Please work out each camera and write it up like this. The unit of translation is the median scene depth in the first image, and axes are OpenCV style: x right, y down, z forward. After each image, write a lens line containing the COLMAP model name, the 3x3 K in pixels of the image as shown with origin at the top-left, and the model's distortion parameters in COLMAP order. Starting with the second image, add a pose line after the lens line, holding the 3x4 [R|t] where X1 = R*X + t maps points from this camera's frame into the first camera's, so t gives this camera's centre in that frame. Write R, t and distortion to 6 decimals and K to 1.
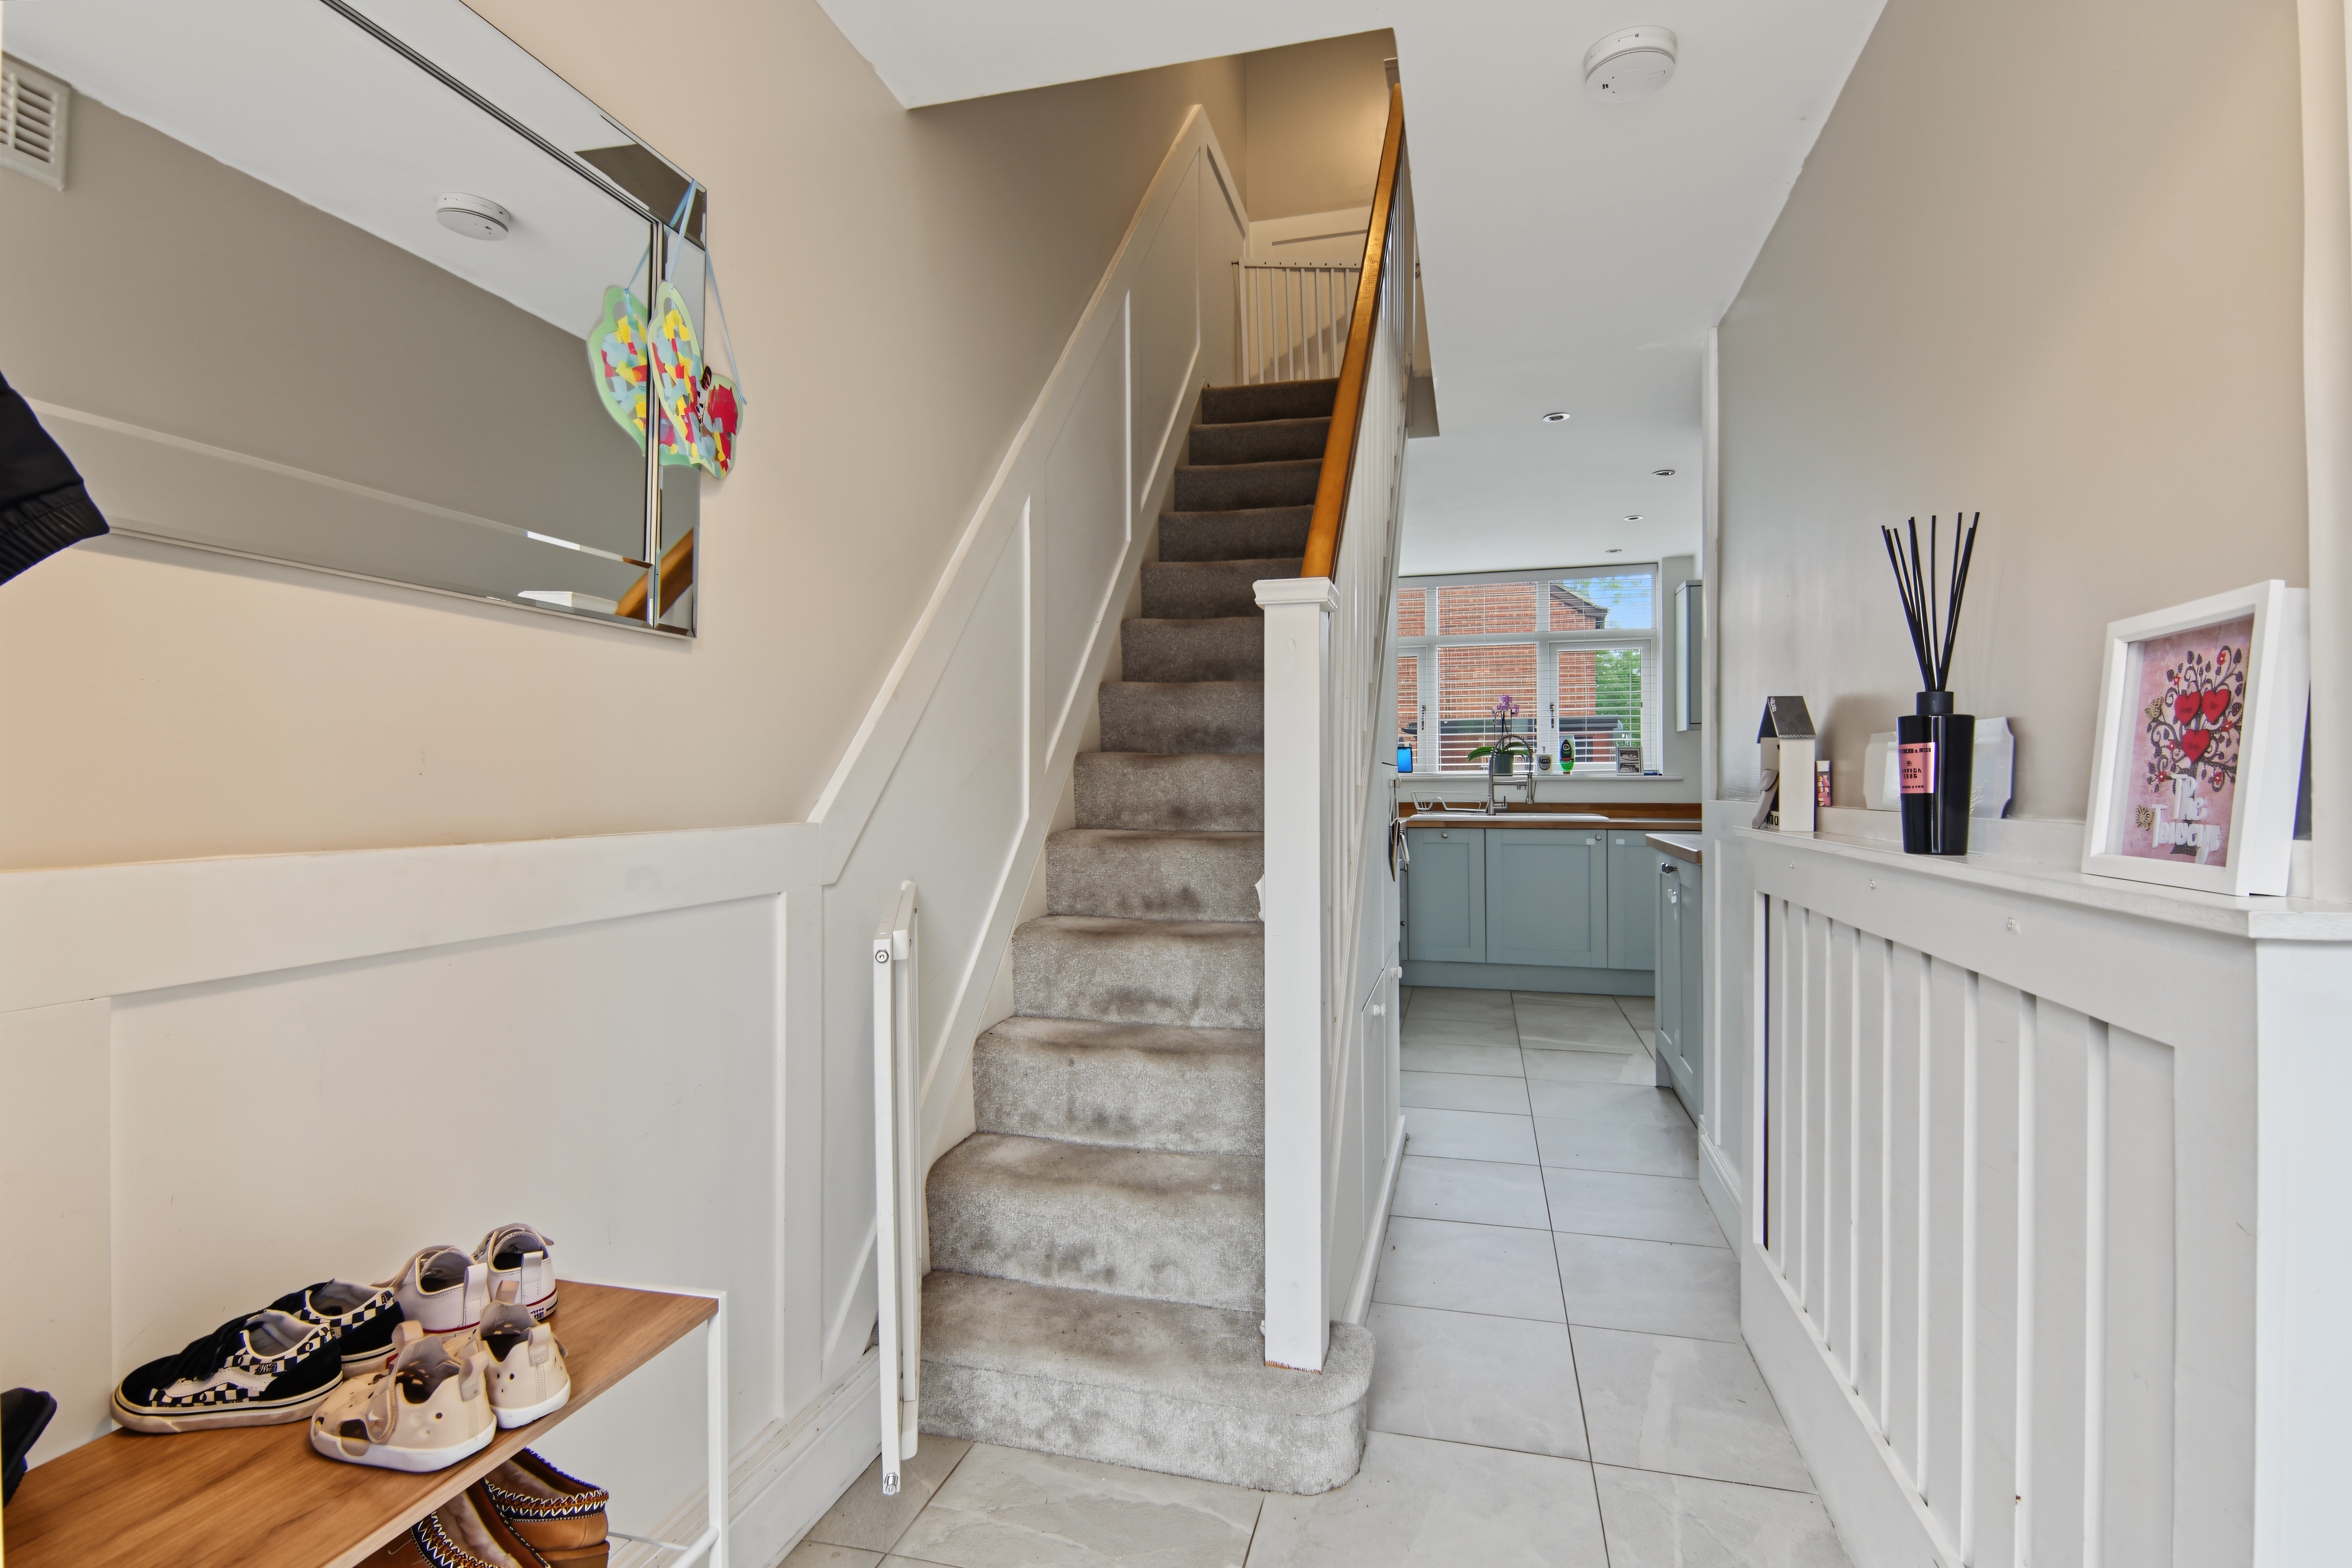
lens RADIAL K [[1144.1, 0, 1173.2], [0, 1144.1, 788.5], [0, 0, 1]] dist [0.014038, -0.000546]
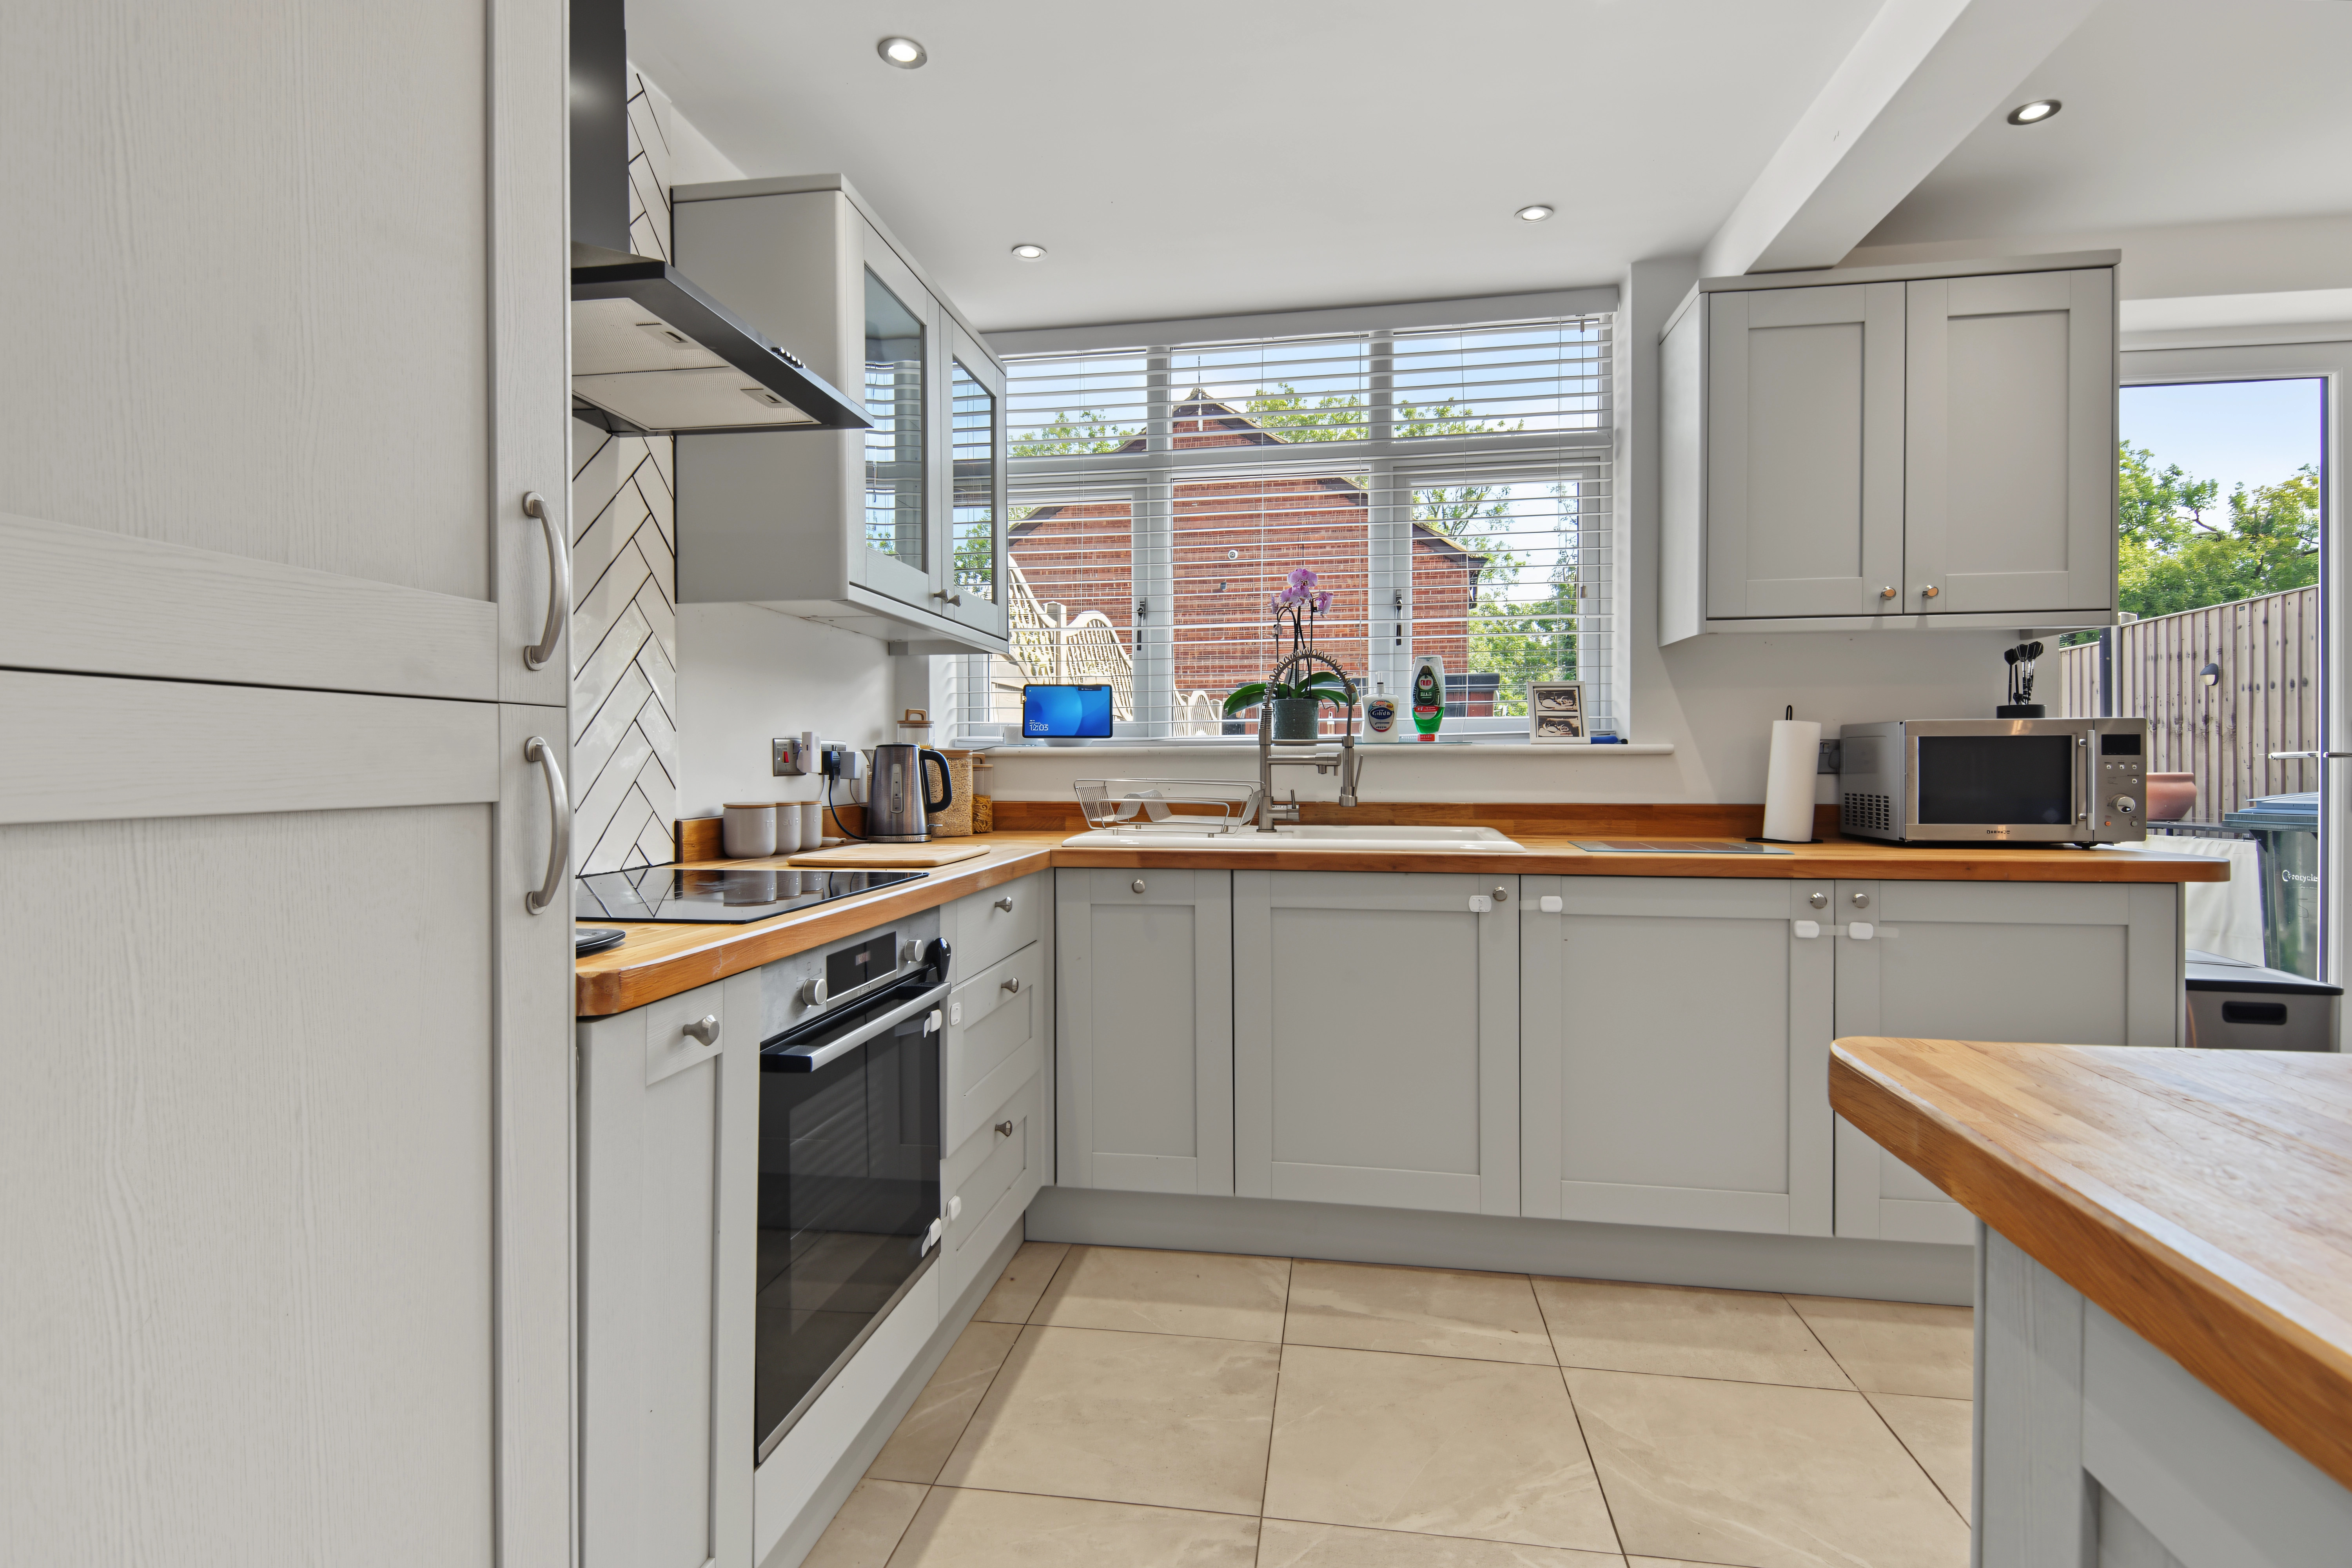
lens RADIAL K [[1144.1, 0, 1170.1], [0, 1144.1, 787.0], [0, 0, 1]] dist [0.014038, -0.000546]
pose [[0.994703, -0.003889, 0.102714, 0.194008], [0.001925, 0.999814, 0.019204, -0.003021], [-0.102770, -0.018905, 0.994525, 0.554124]]
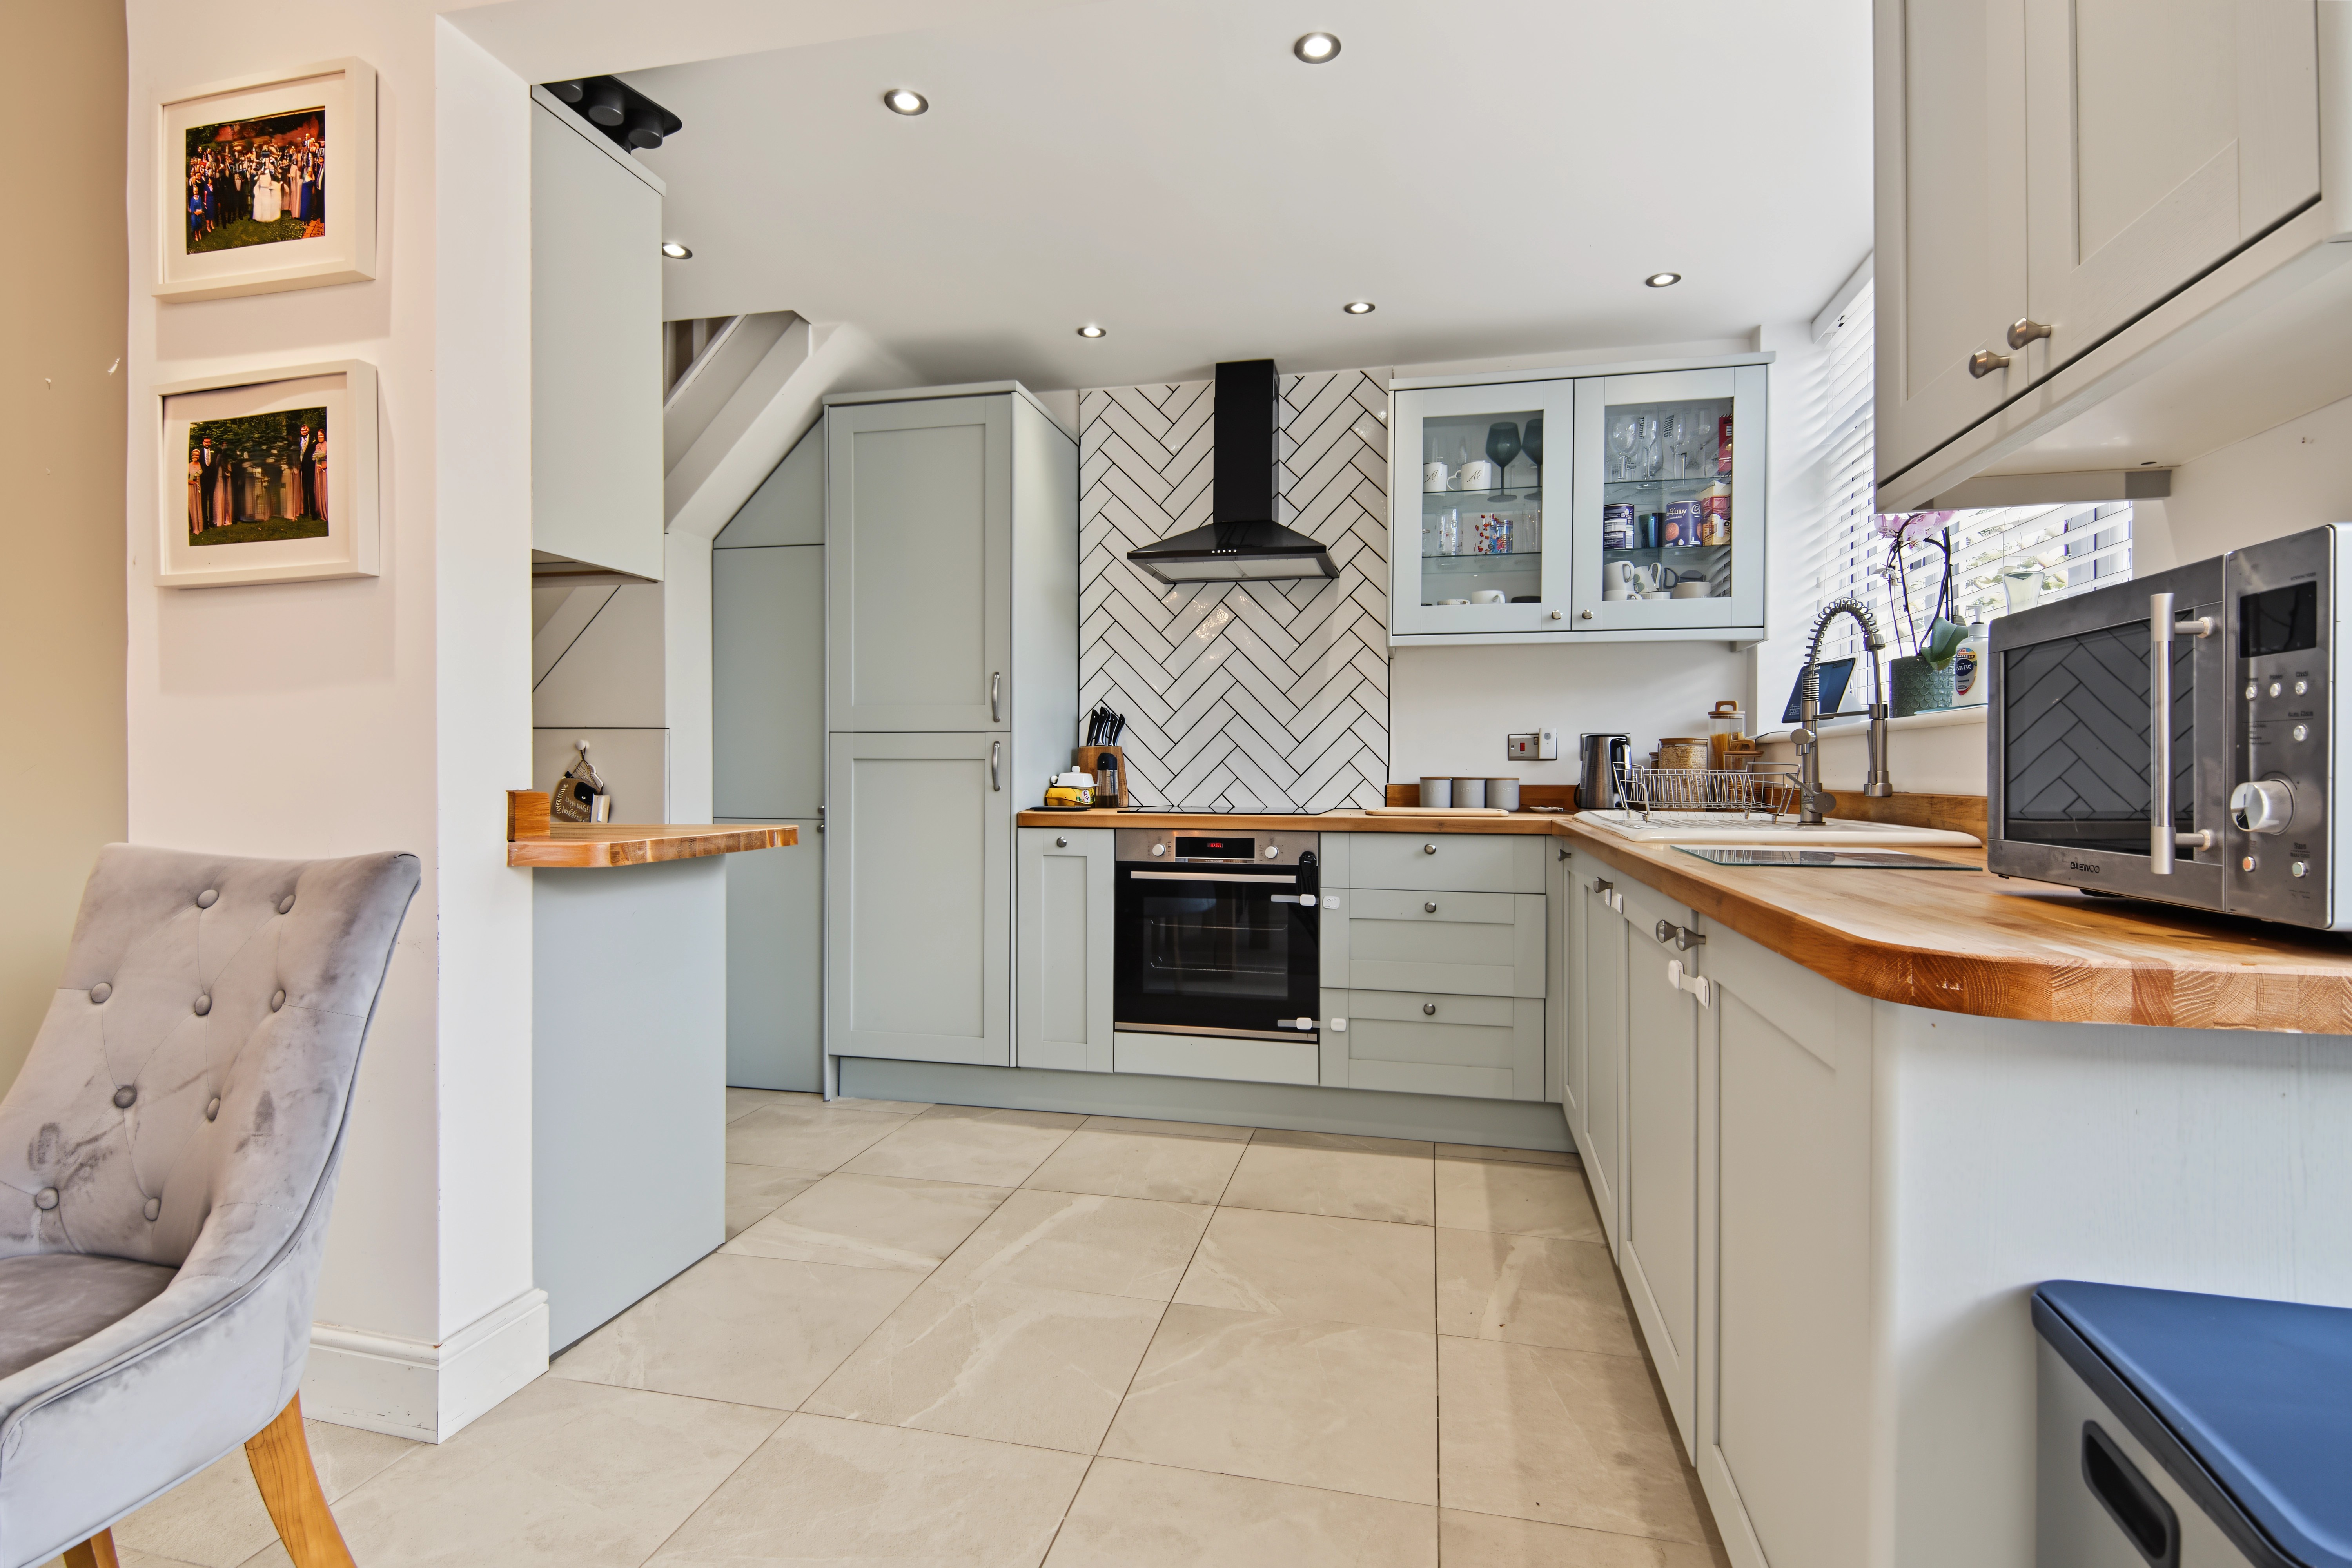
lens RADIAL K [[1137.2, 0, 1168.3], [0, 1137.2, 771.7], [0, 0, 1]] dist [0.000659, -0.000037]
pose [[0.031379, -0.001240, -0.999507, 0.642837], [-0.005014, 0.999986, -0.001398, 0.007449], [0.999495, 0.005055, 0.031372, 0.768110]]
